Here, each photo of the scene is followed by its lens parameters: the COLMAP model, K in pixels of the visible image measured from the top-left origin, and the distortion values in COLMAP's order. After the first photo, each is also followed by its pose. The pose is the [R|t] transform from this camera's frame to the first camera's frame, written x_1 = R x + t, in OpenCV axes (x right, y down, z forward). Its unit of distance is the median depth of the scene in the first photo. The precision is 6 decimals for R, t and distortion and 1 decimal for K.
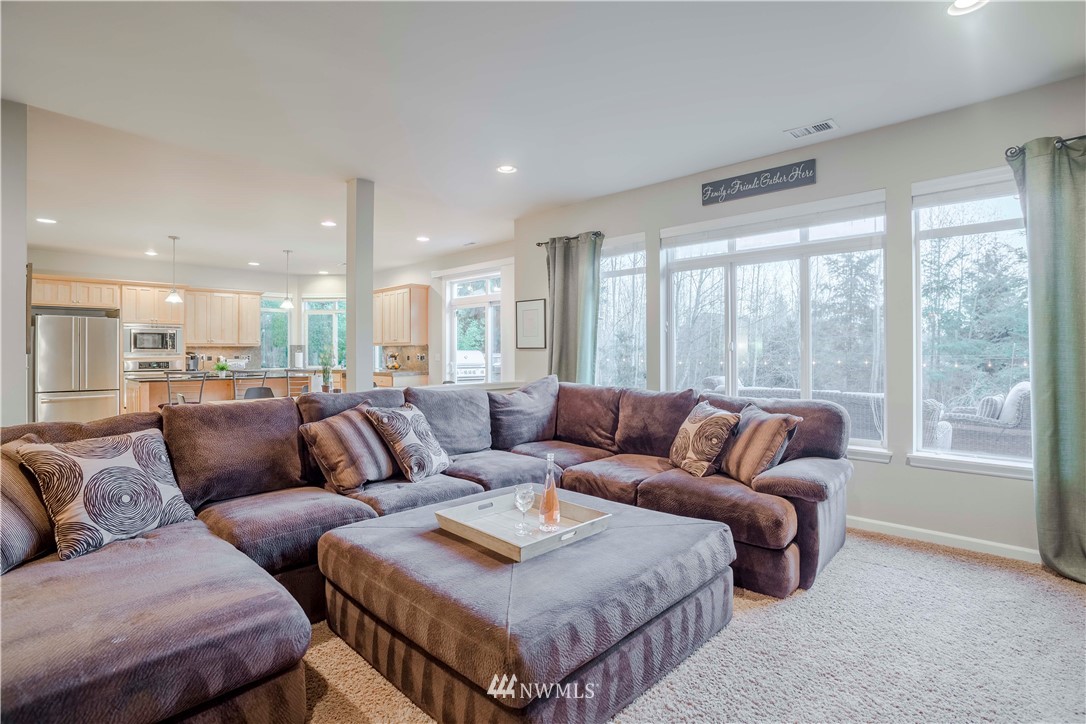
lens RADIAL K [[538.0, 0, 549.7], [0, 538.0, 352.4], [0, 0, 1]] dist [-0.035477, 0.002852]
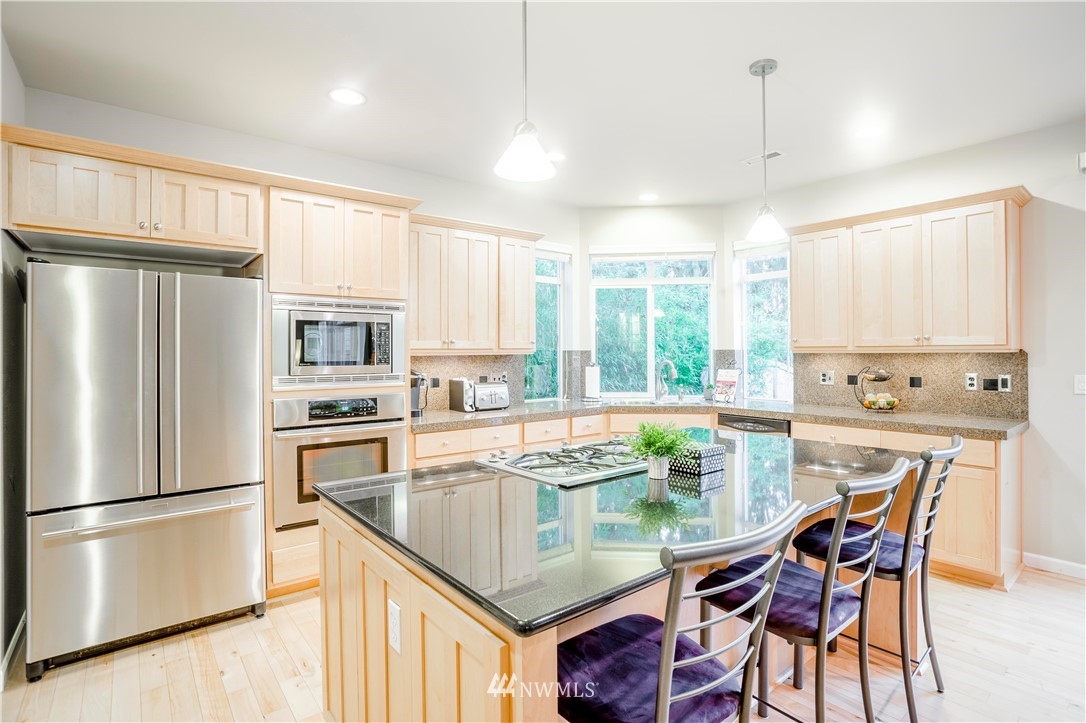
lens RADIAL K [[538.0, 0, 539.2], [0, 538.0, 353.9], [0, 0, 1]] dist [-0.035477, 0.002852]
pose [[0.994173, -0.002331, -0.107769, -0.559427], [0.002257, 0.999997, -0.000813, -0.013278], [0.107771, 0.000565, 0.994176, 0.623419]]
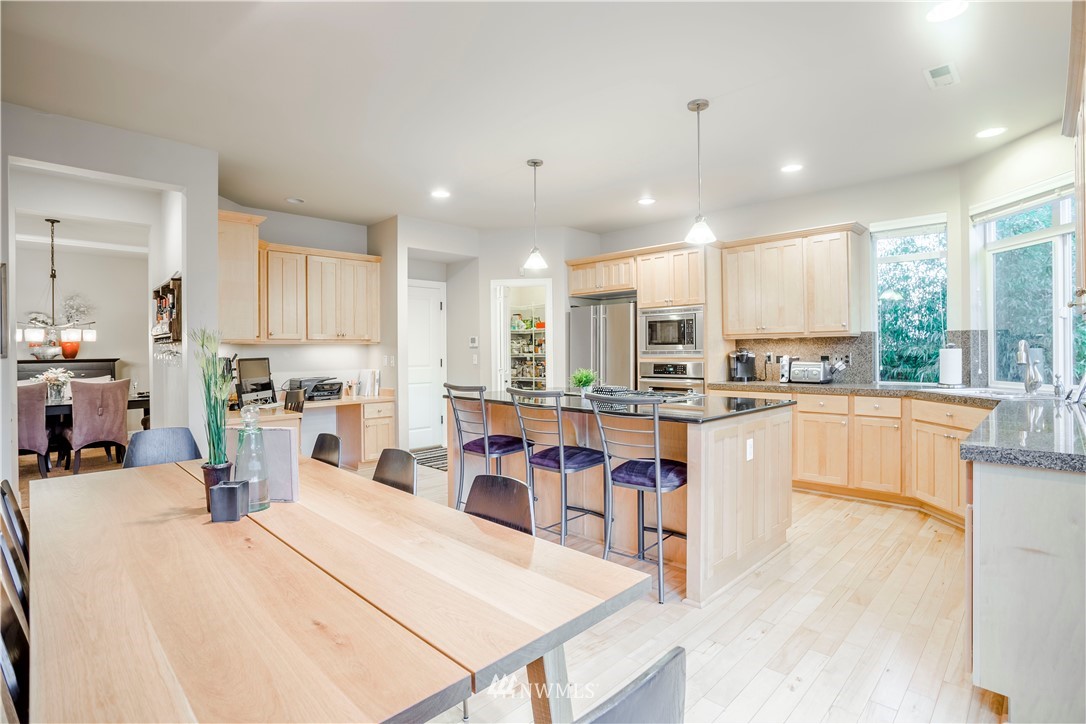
lens RADIAL K [[538.0, 0, 542.8], [0, 538.0, 344.8], [0, 0, 1]] dist [-0.035477, 0.002852]
pose [[-0.006647, -0.001329, -0.999977, -0.073305], [0.009278, 0.999956, -0.001391, -0.006512], [0.999935, -0.009287, -0.006635, 0.826624]]
